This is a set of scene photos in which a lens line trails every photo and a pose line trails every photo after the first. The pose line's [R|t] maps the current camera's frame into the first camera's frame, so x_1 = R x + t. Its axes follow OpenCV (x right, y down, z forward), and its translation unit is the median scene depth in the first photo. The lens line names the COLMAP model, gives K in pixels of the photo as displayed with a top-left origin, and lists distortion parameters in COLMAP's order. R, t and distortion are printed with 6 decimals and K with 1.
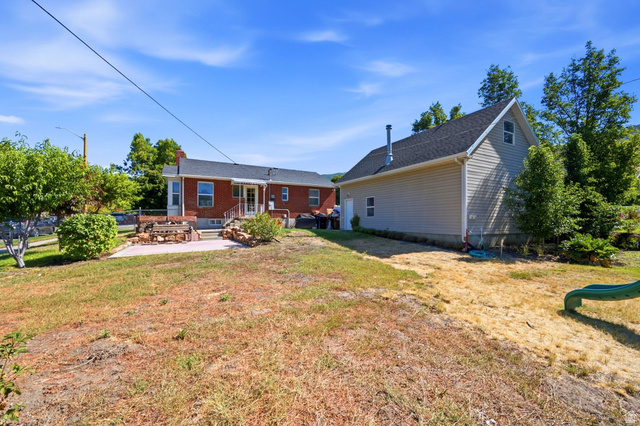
lens RADIAL K [[255.0, 0, 320.8], [0, 255.0, 214.7], [0, 0, 1]] dist [0.000311, -0.000001]
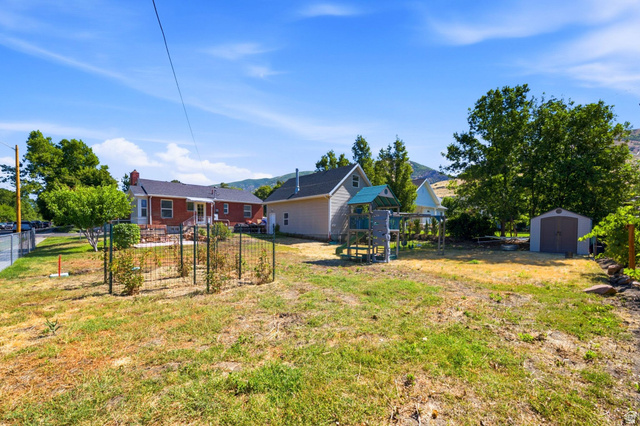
lens RADIAL K [[304.2, 0, 321.1], [0, 304.2, 223.4], [0, 0, 1]] dist [0.000472, 0.000037]
pose [[0.968505, 0.002026, 0.248985, -0.054004], [-0.002609, 0.999995, 0.002010, -0.006344], [-0.248980, -0.002596, 0.968505, -0.751313]]
